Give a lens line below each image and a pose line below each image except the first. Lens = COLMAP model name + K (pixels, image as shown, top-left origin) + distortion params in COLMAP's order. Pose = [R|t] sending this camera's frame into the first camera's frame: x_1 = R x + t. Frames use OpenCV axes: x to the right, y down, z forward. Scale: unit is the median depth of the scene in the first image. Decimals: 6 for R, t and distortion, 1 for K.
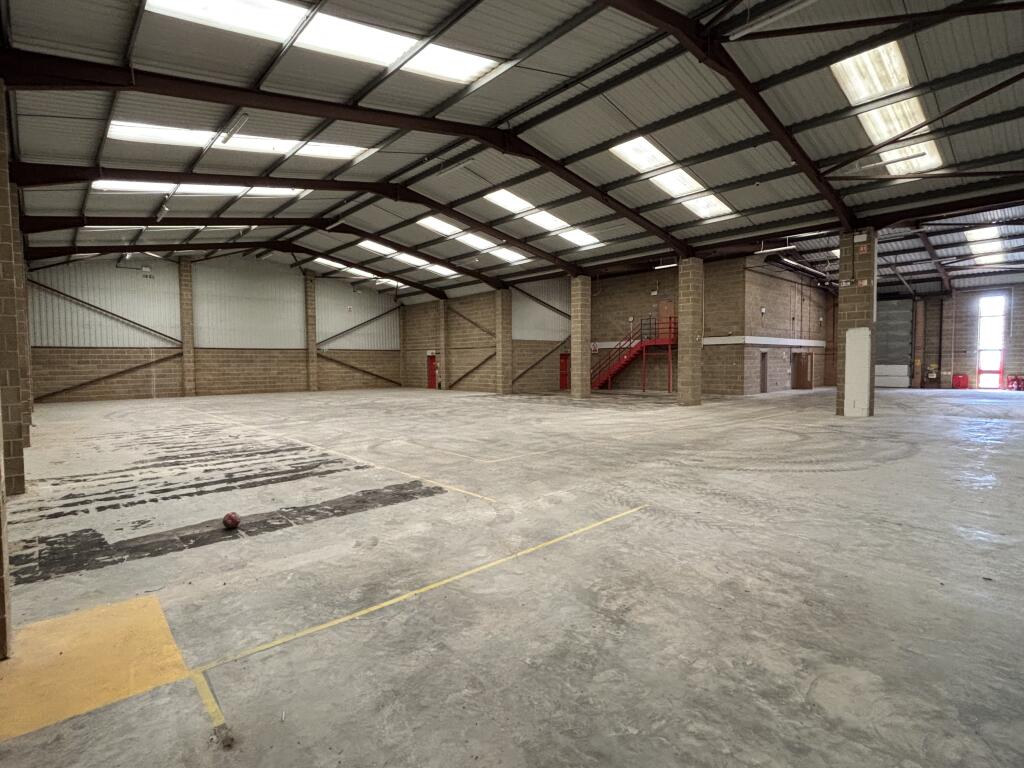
lens RADIAL K [[505.8, 0, 508.6], [0, 505.8, 385.8], [0, 0, 1]] dist [0.000720, 0.000857]
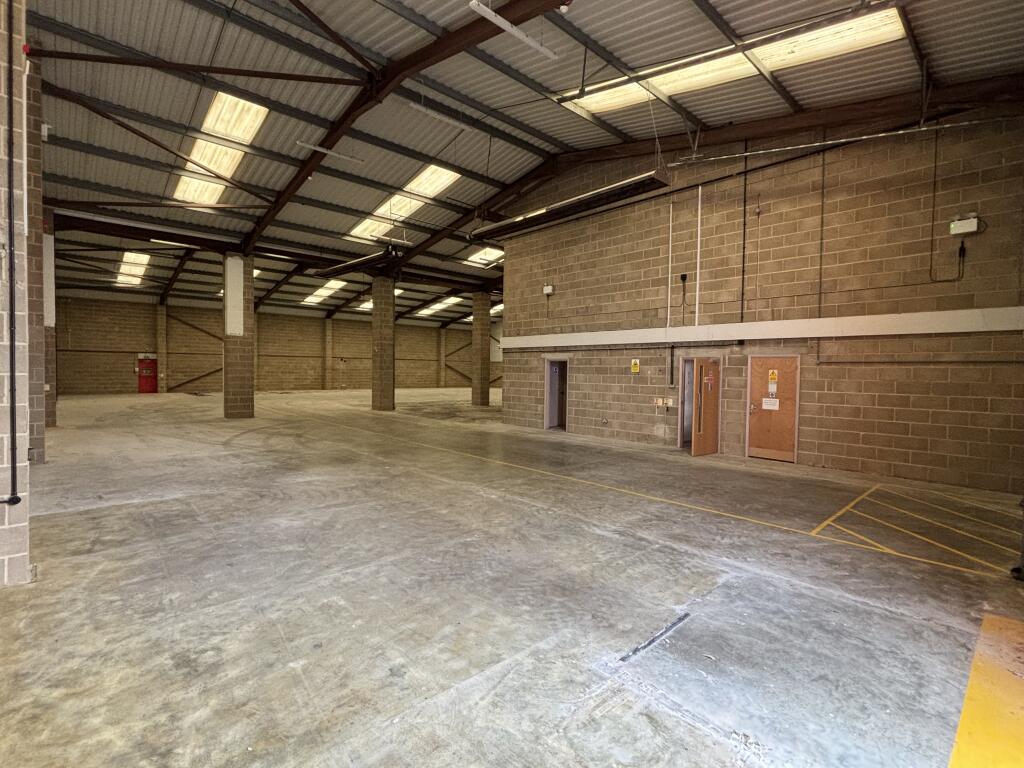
lens RADIAL K [[483.9, 0, 525.1], [0, 483.9, 388.2], [0, 0, 1]] dist [-0.025811, 0.001342]
pose [[0.030045, 0.046227, -0.998479, 2.618147], [-0.062487, 0.997063, 0.044281, -0.140729], [0.997593, 0.061062, 0.032846, 2.350154]]
